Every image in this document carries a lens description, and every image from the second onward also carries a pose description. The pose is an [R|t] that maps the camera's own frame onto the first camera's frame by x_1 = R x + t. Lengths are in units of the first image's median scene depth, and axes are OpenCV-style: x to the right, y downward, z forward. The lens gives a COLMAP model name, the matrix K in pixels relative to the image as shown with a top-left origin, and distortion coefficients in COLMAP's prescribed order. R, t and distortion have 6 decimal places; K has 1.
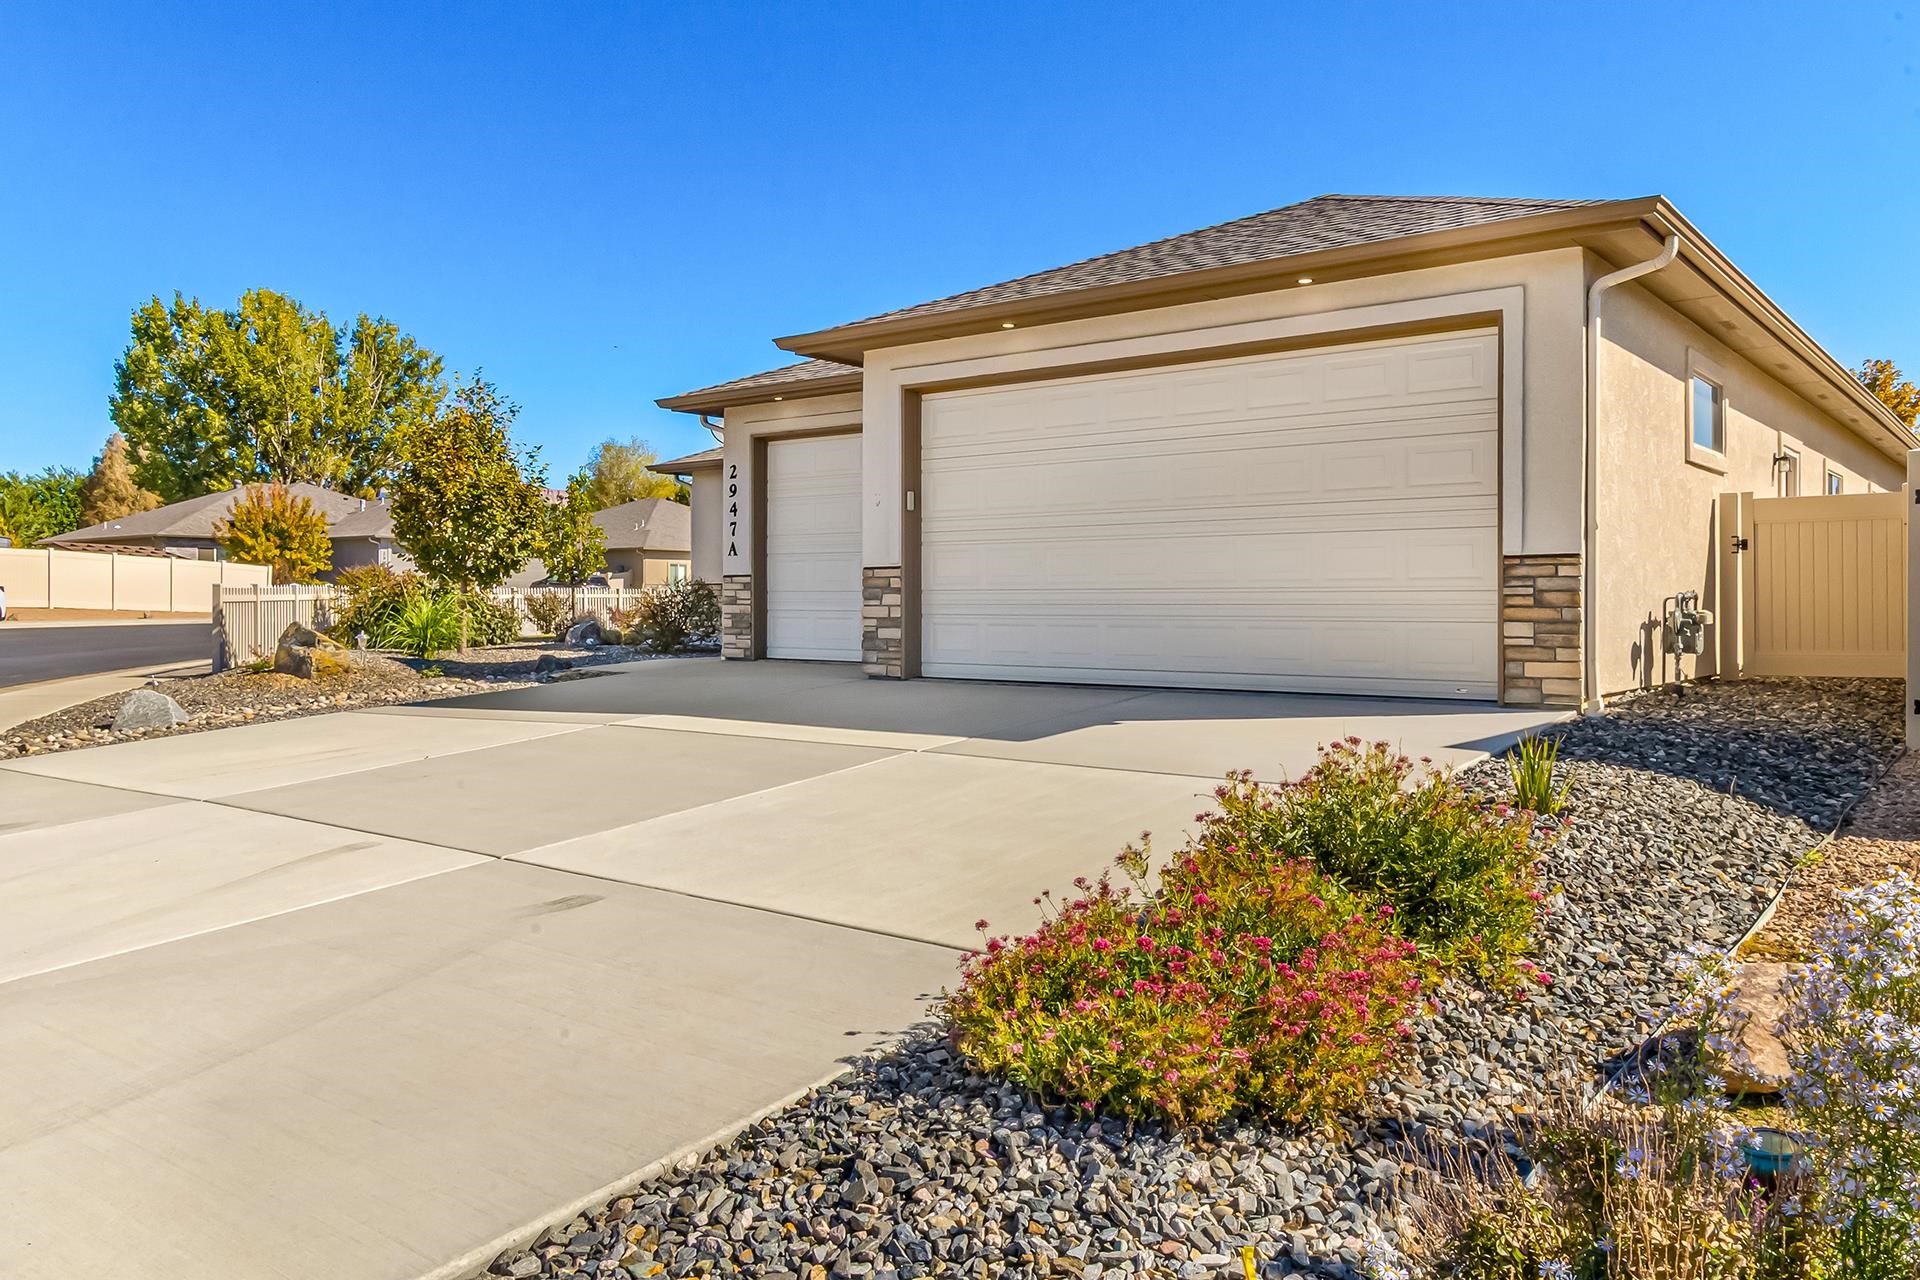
lens RADIAL K [[1440.9, 0, 958.2], [0, 1440.9, 636.2], [0, 0, 1]] dist [0.003902, -0.000603]
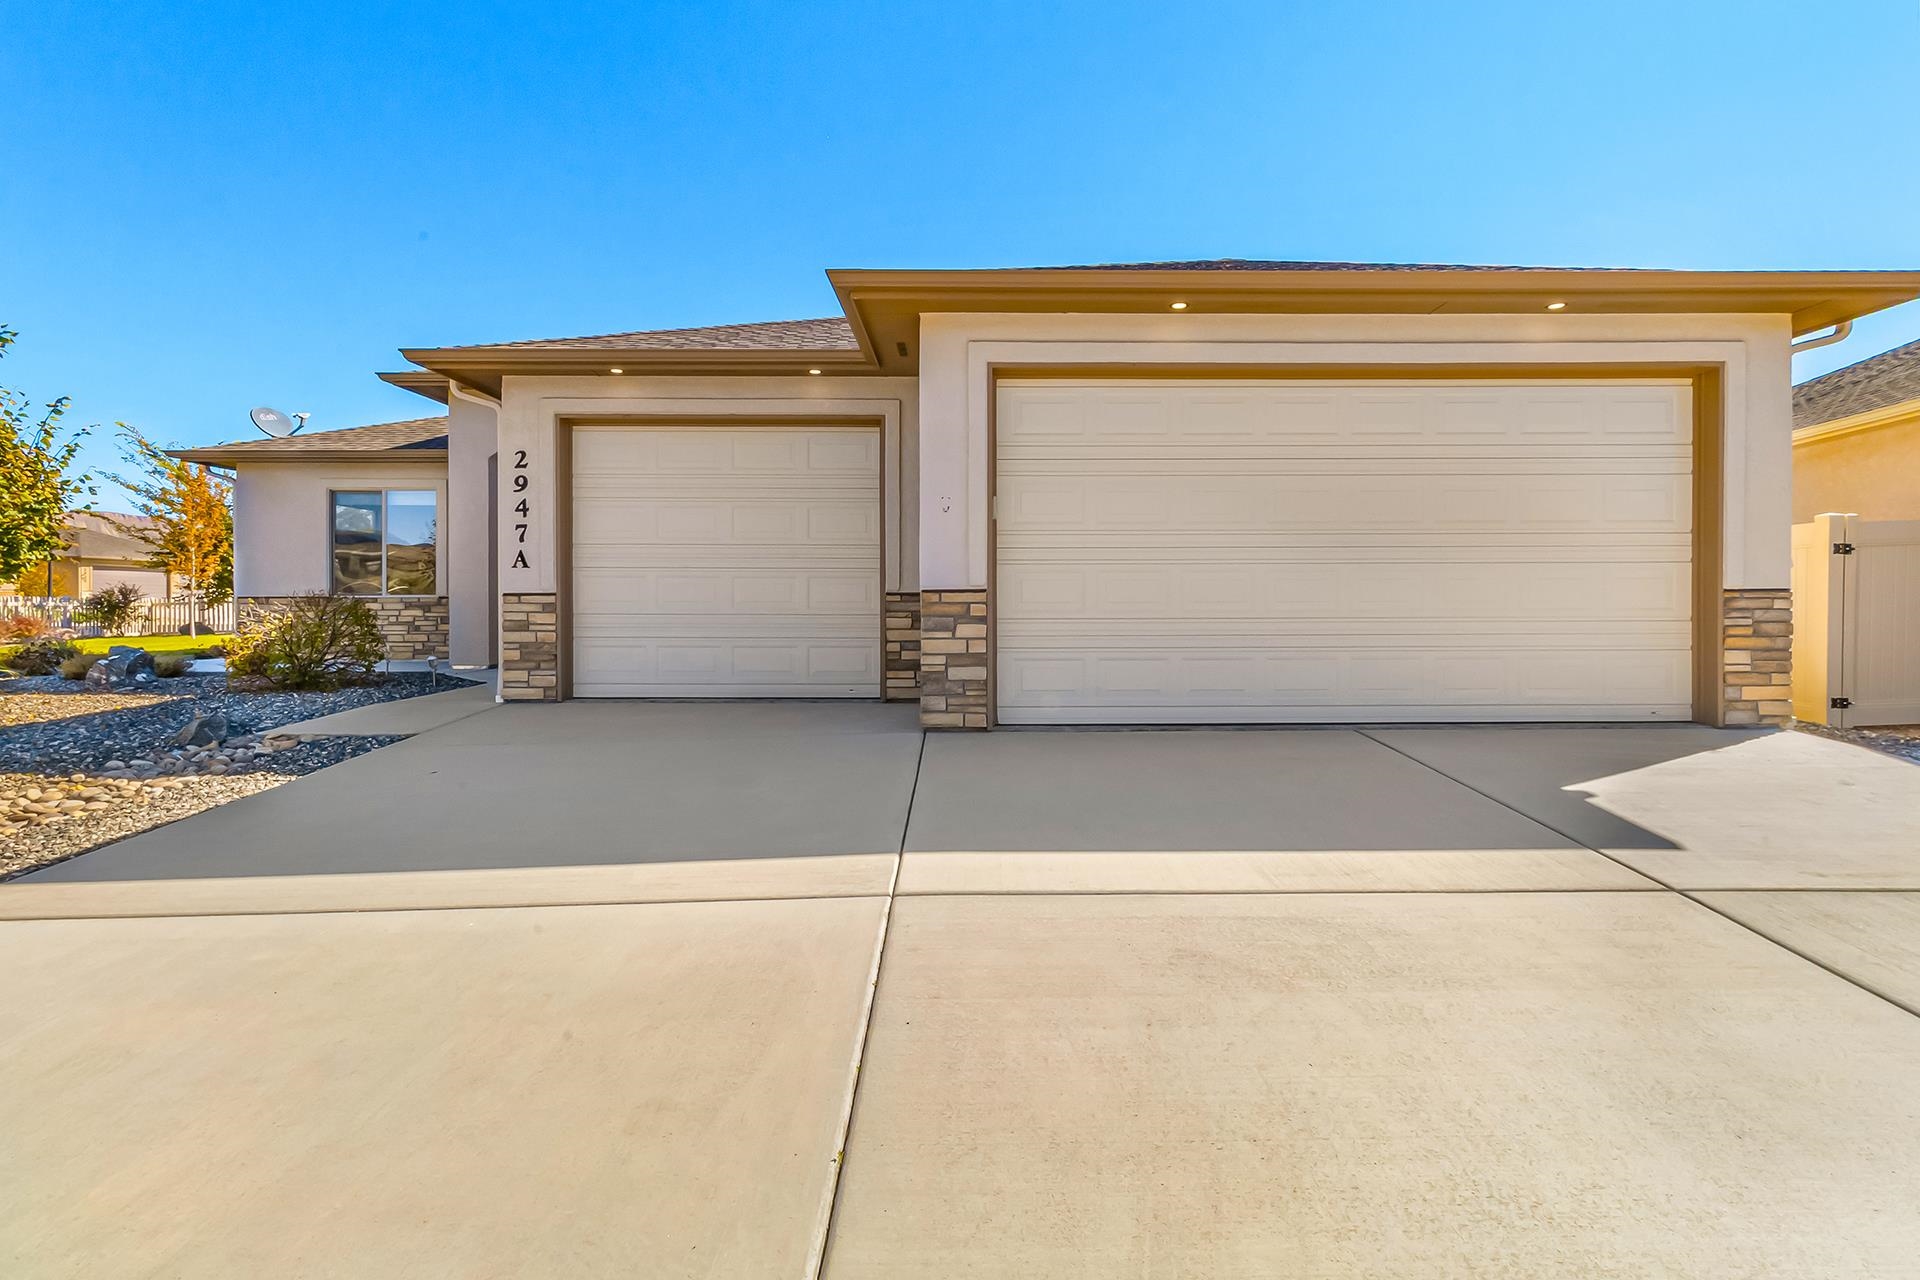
lens RADIAL K [[872.6, 0, 963.0], [0, 872.6, 629.7], [0, 0, 1]] dist [-0.020678, 0.000536]
pose [[0.789154, -0.012686, 0.614064, -0.368489], [0.017677, 0.999842, -0.002061, -0.026777], [-0.613941, 0.012481, 0.789253, 0.659777]]
